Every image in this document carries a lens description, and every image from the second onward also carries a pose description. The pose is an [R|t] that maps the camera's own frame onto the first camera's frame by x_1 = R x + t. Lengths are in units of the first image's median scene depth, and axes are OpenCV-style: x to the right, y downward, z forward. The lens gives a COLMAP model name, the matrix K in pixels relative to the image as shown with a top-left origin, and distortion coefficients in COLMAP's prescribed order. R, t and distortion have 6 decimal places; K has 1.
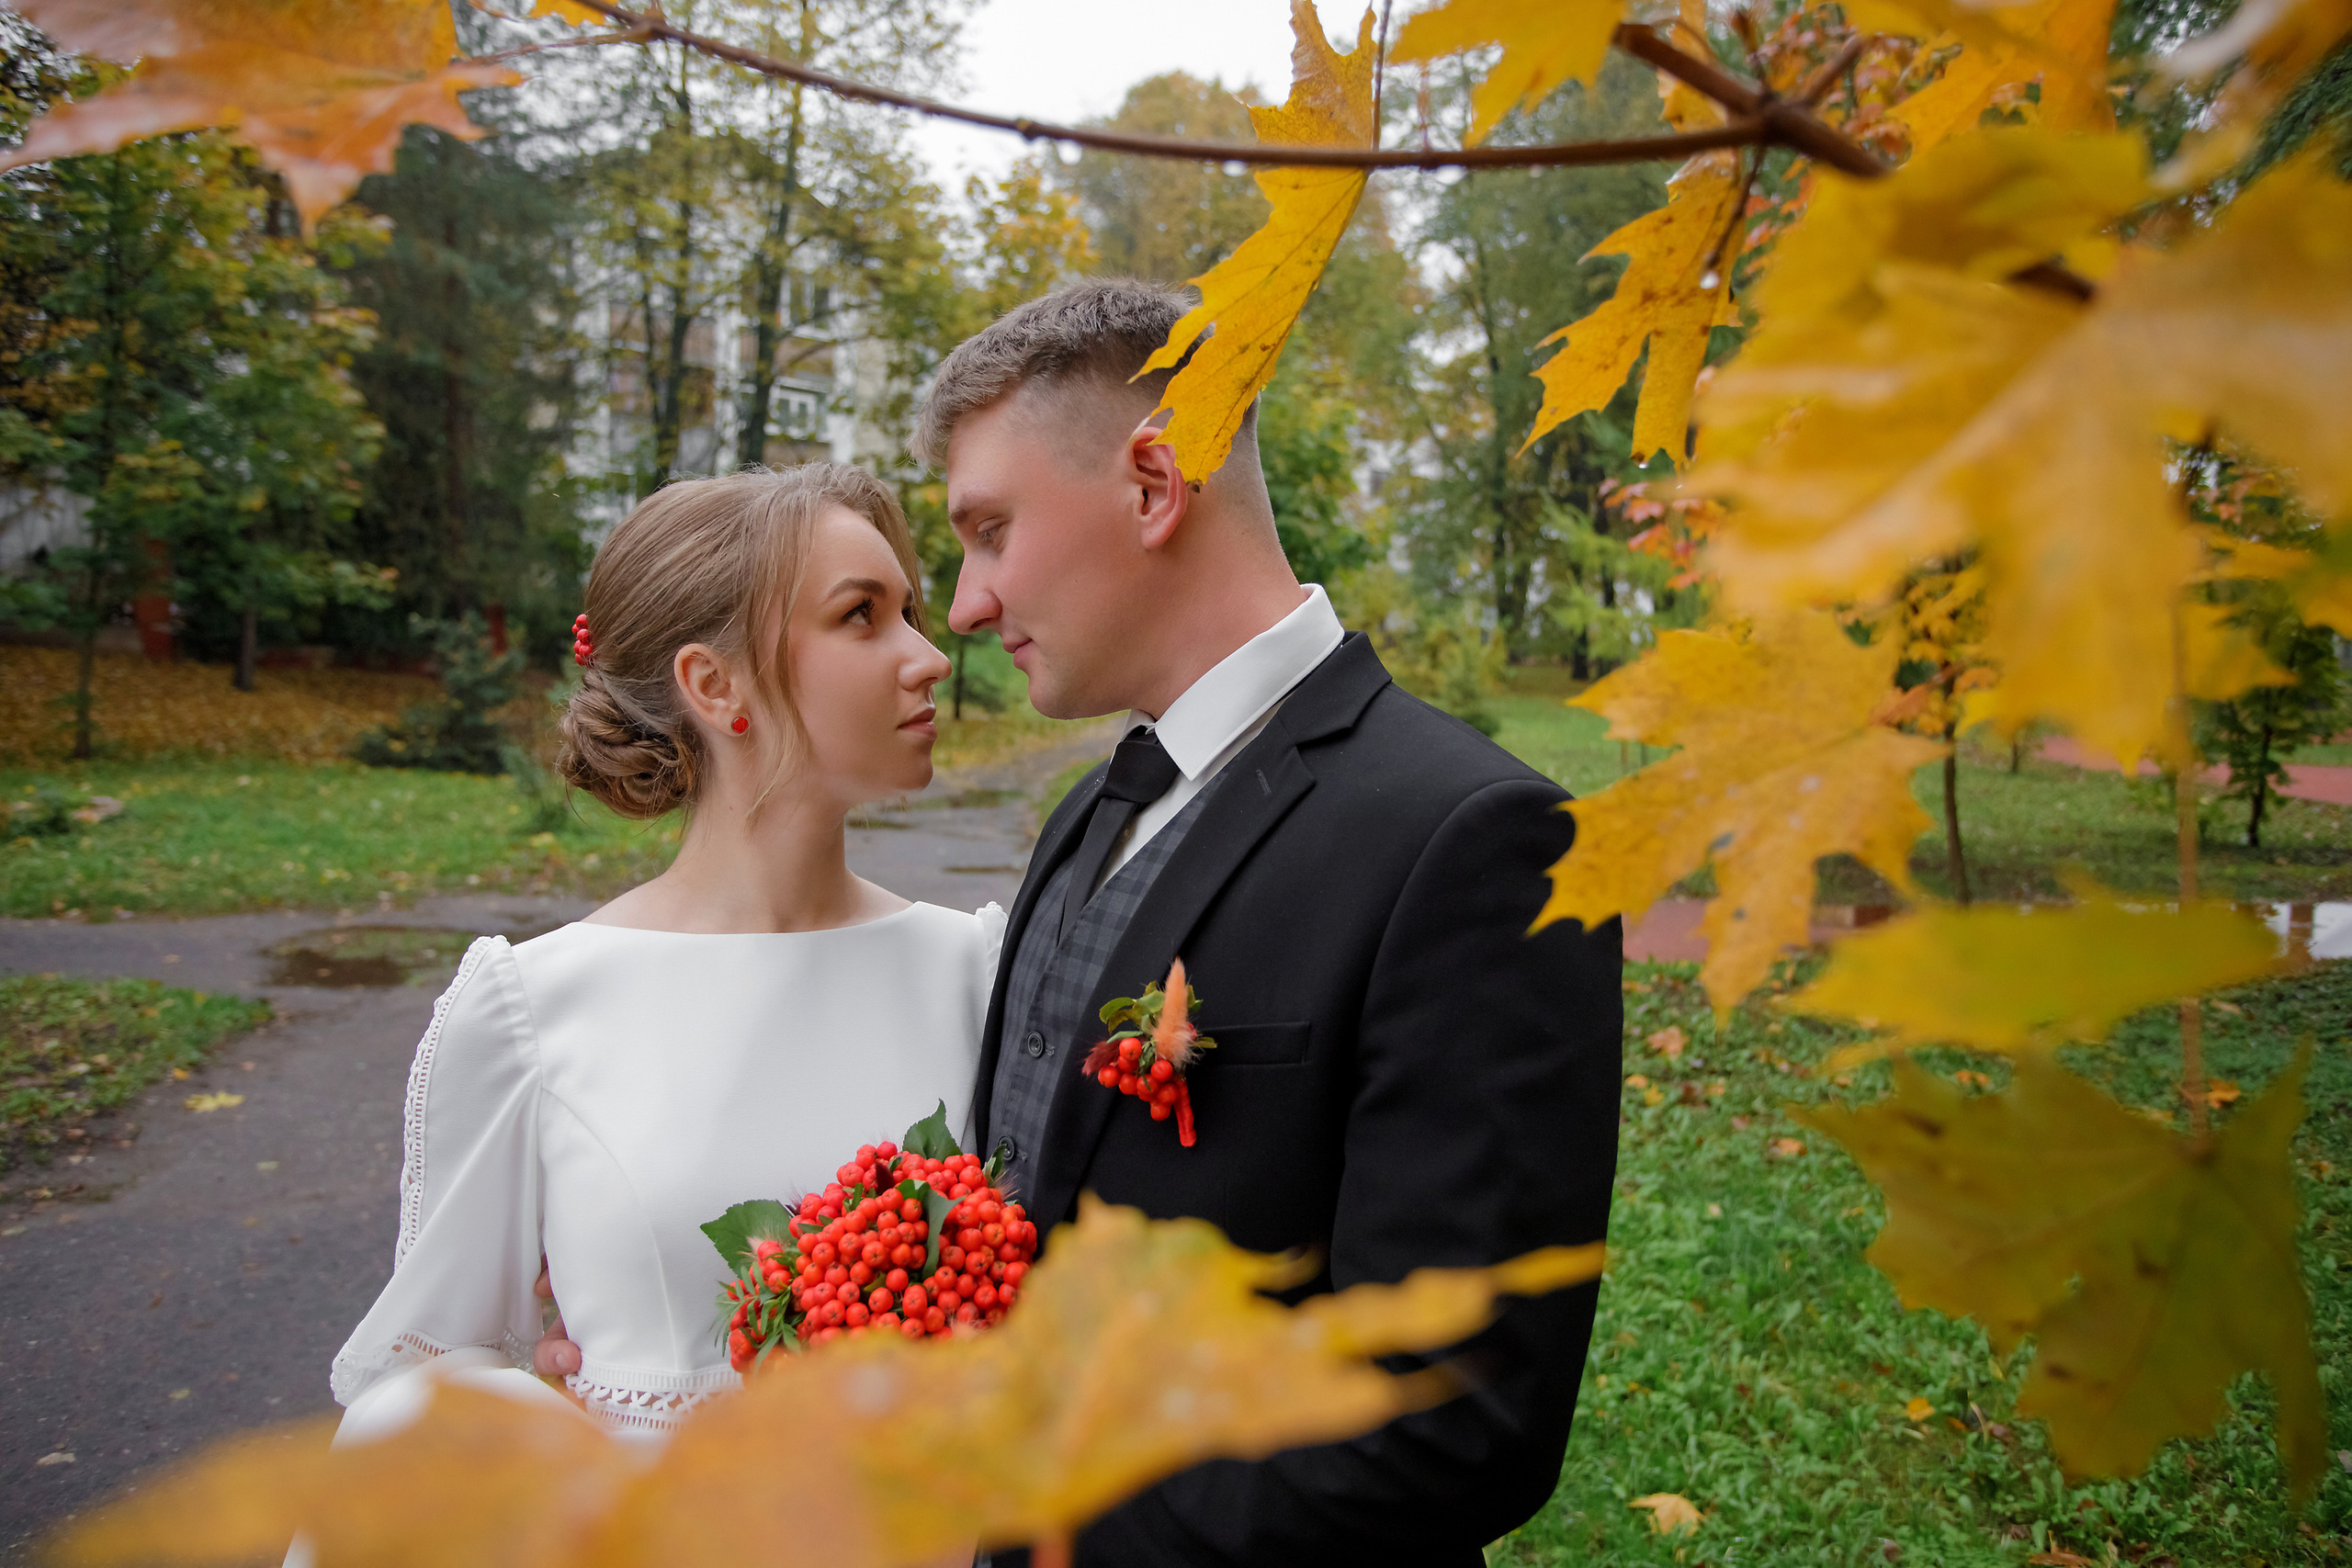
lens RADIAL K [[1624.1, 0, 1171.1], [0, 1624.1, 776.8], [0, 0, 1]] dist [-0.028426, 0.034059]
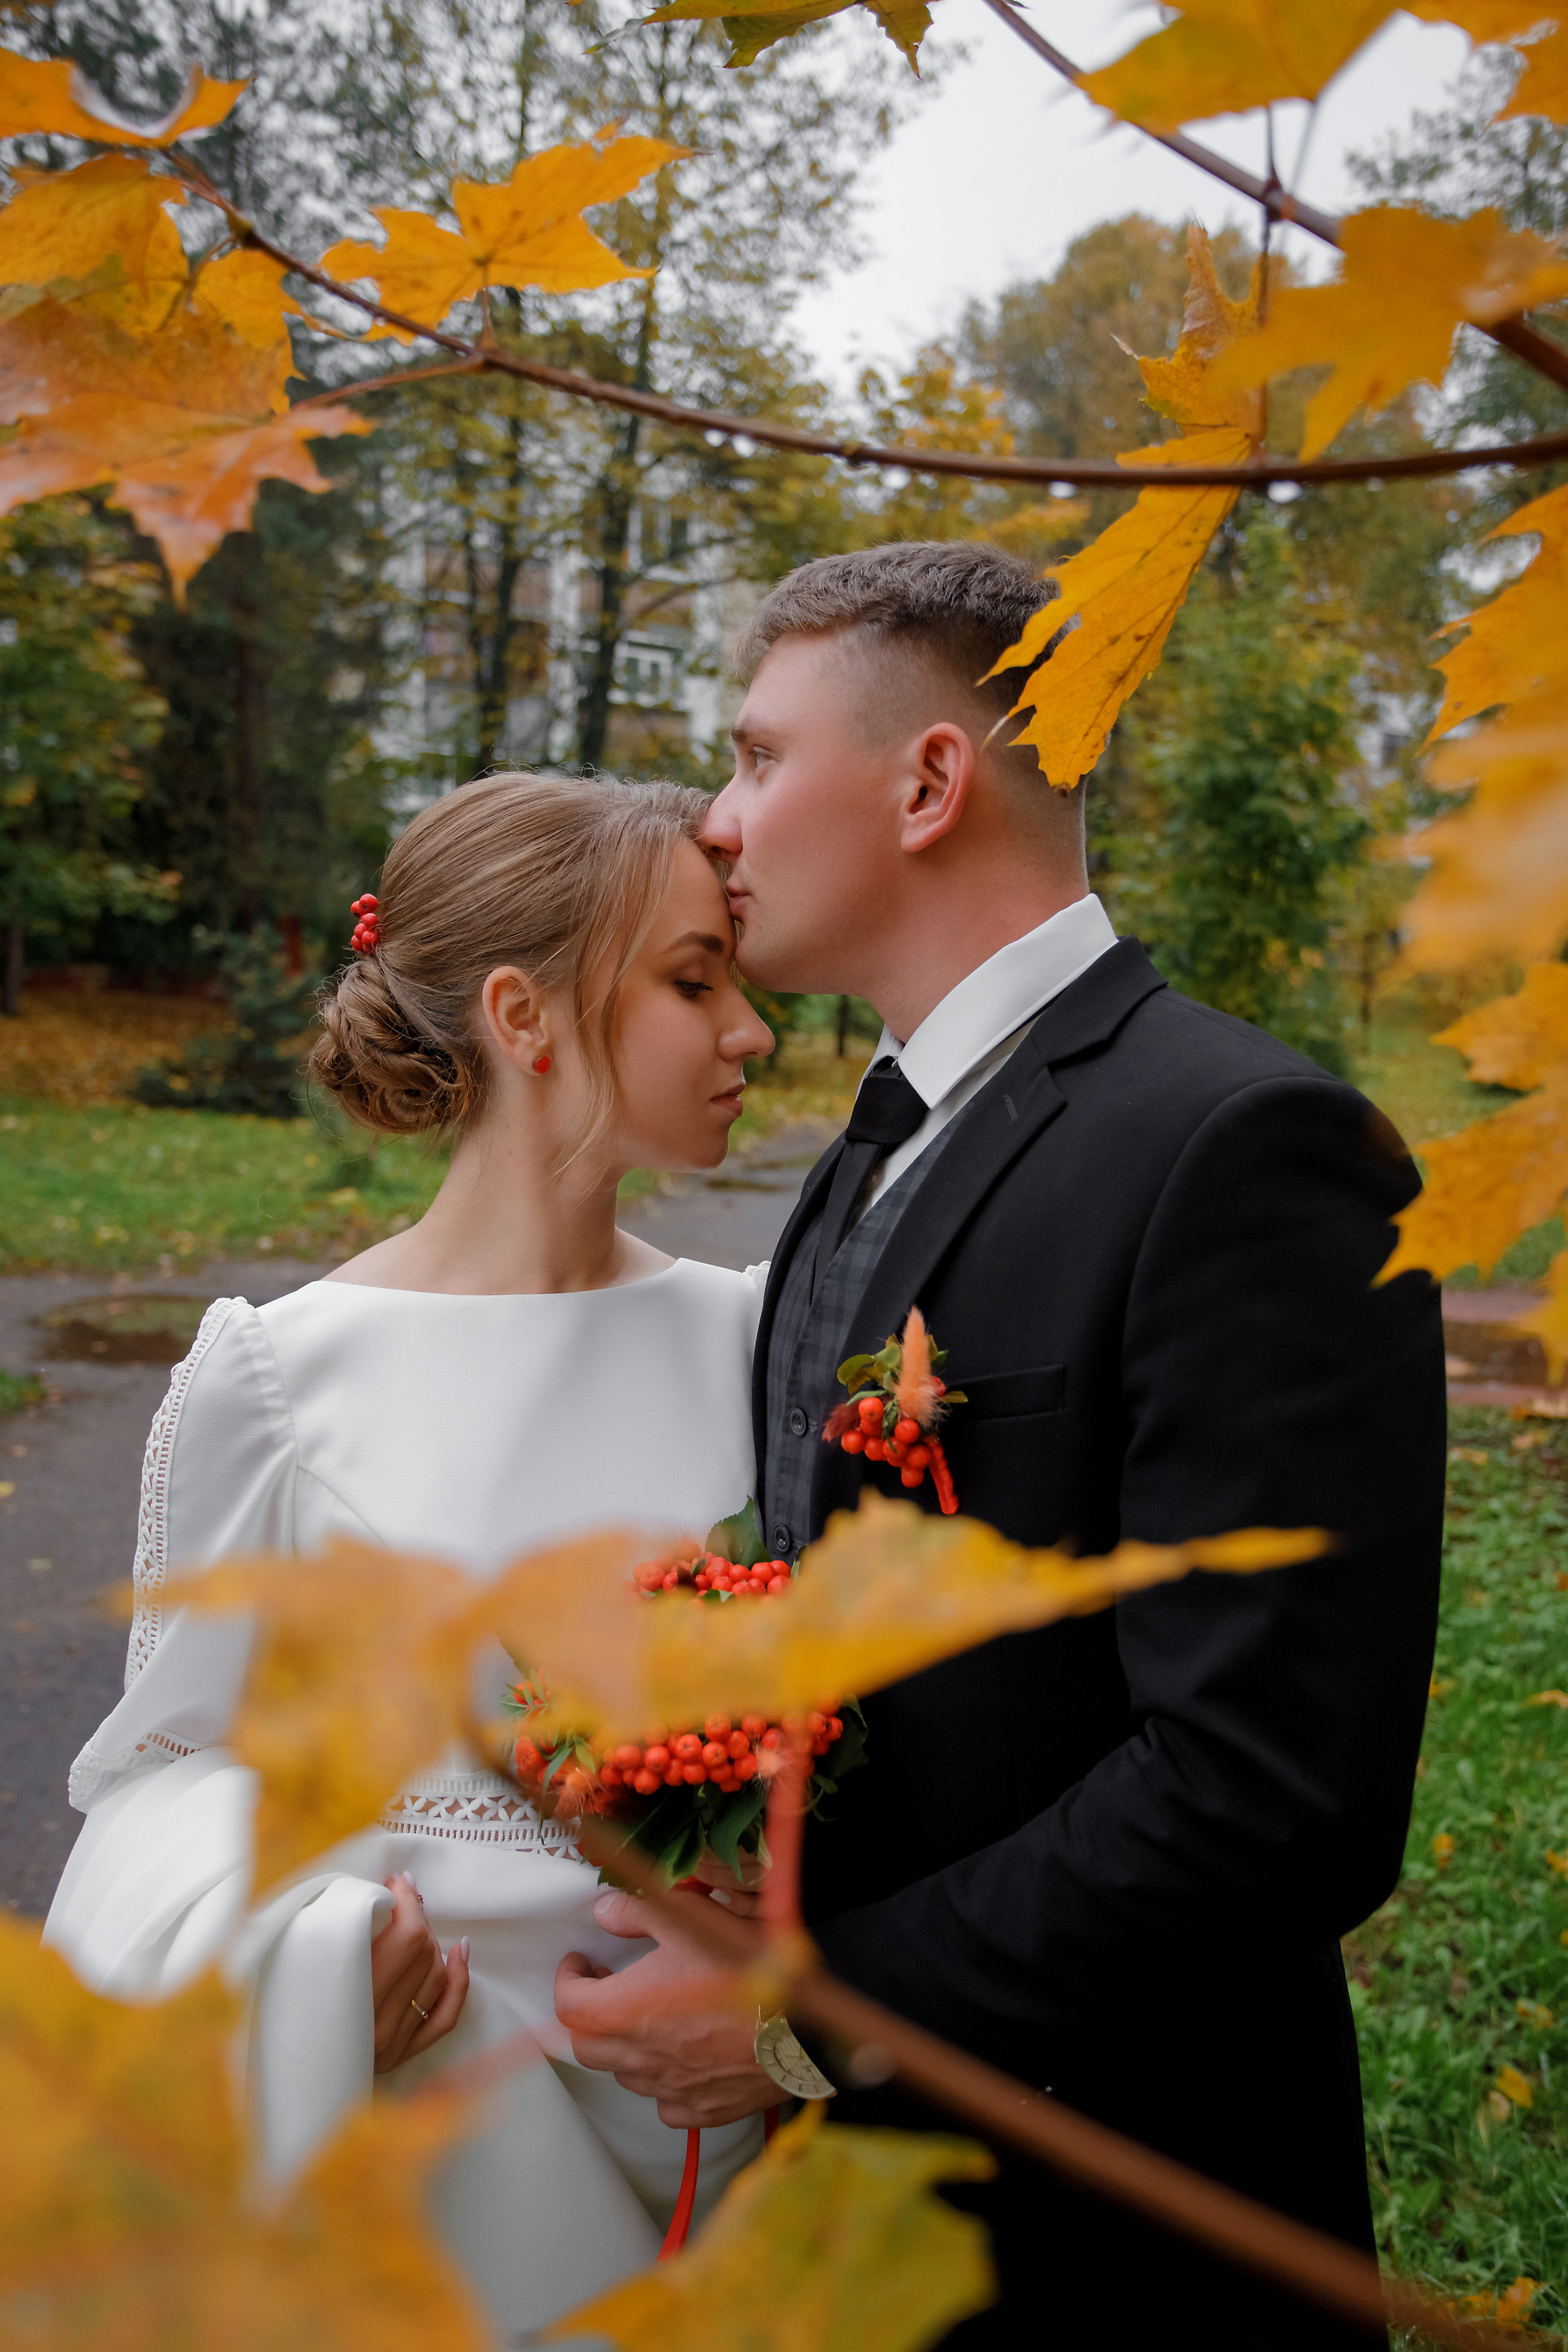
lens RADIAL K [[2059.3, 0, 788.8], [0, 2059.3, 1181.3], [0, 0, 1]] dist [-0.006509, 0.044335]
pose [[0.987605, 0.015719, -0.156170, 0.004045], [-0.011855, 0.999601, 0.025640, 0.000567], [0.156511, -0.023470, 0.987397, -0.012477]]
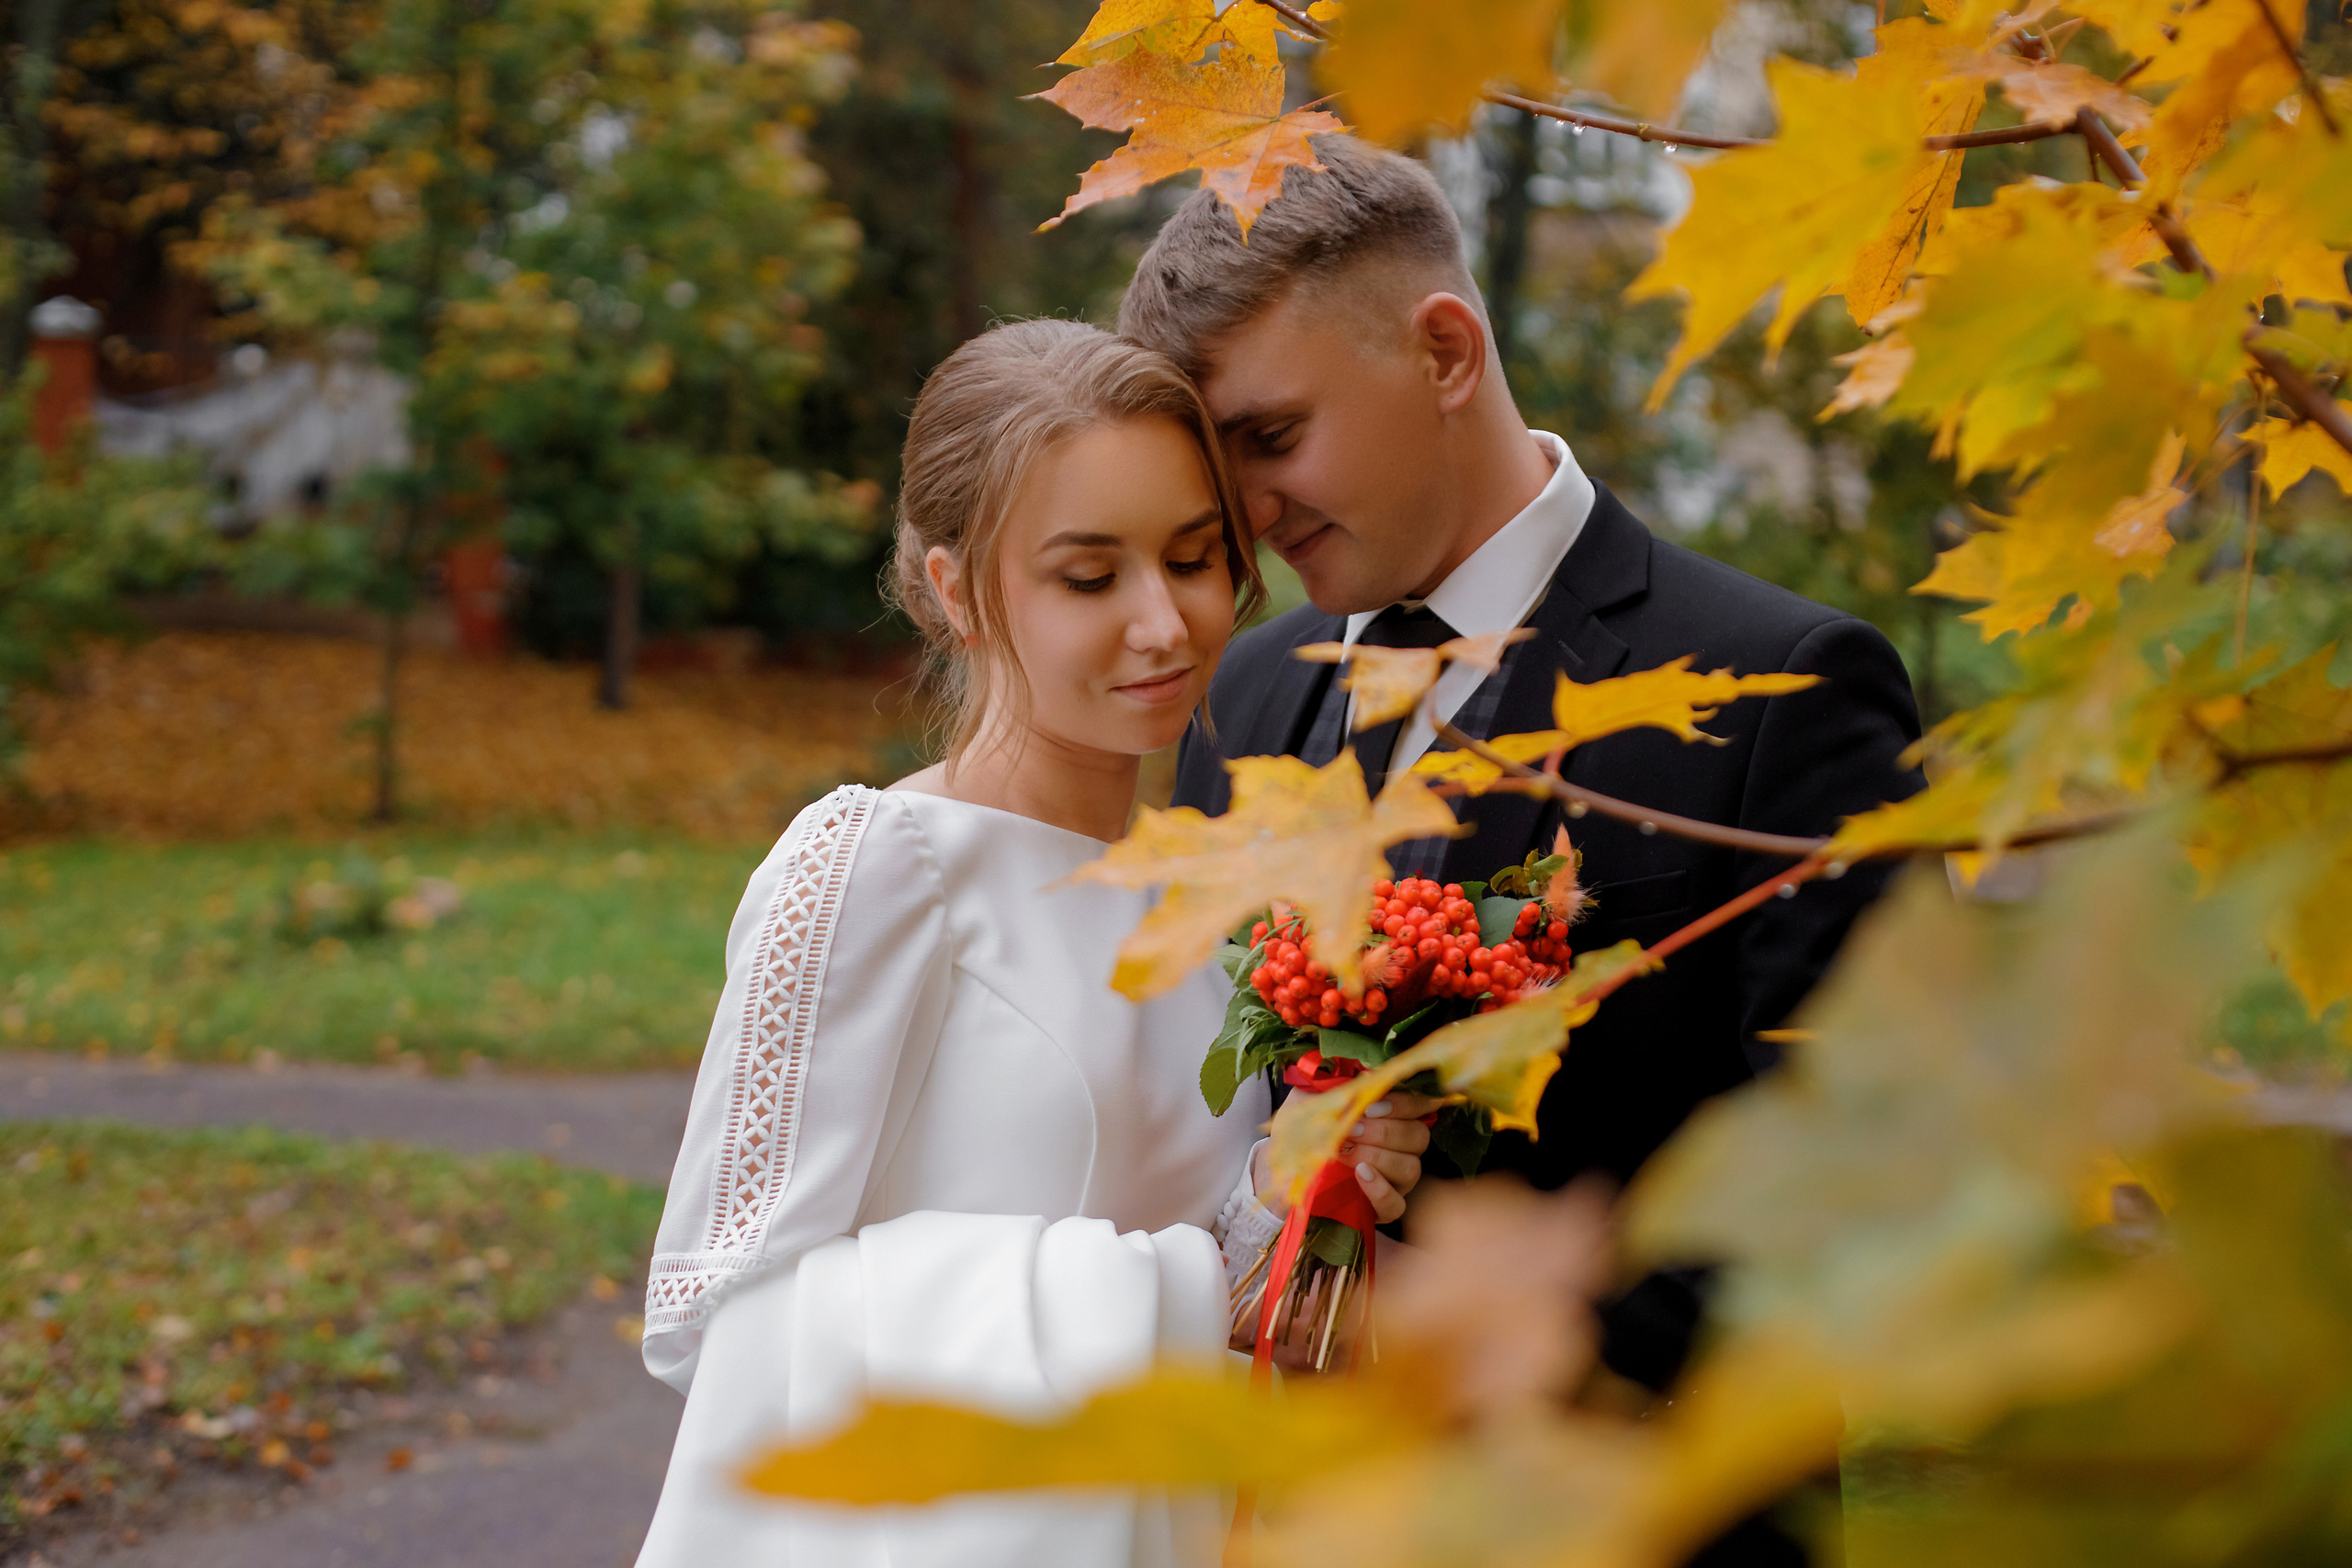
lens RADIAL K [[3735.3, 0, 1167.4], [0, 3735.3, 776.4], [0, 0, 1]] dist [-0.100713, 0.000000]
pose [[0.940949, -0.004931, -0.338514, 0.039187], [-0.010201, 0.999027, -0.042907, 0.021908], [0.338396, 0.043827, 0.939983, -0.141161]]
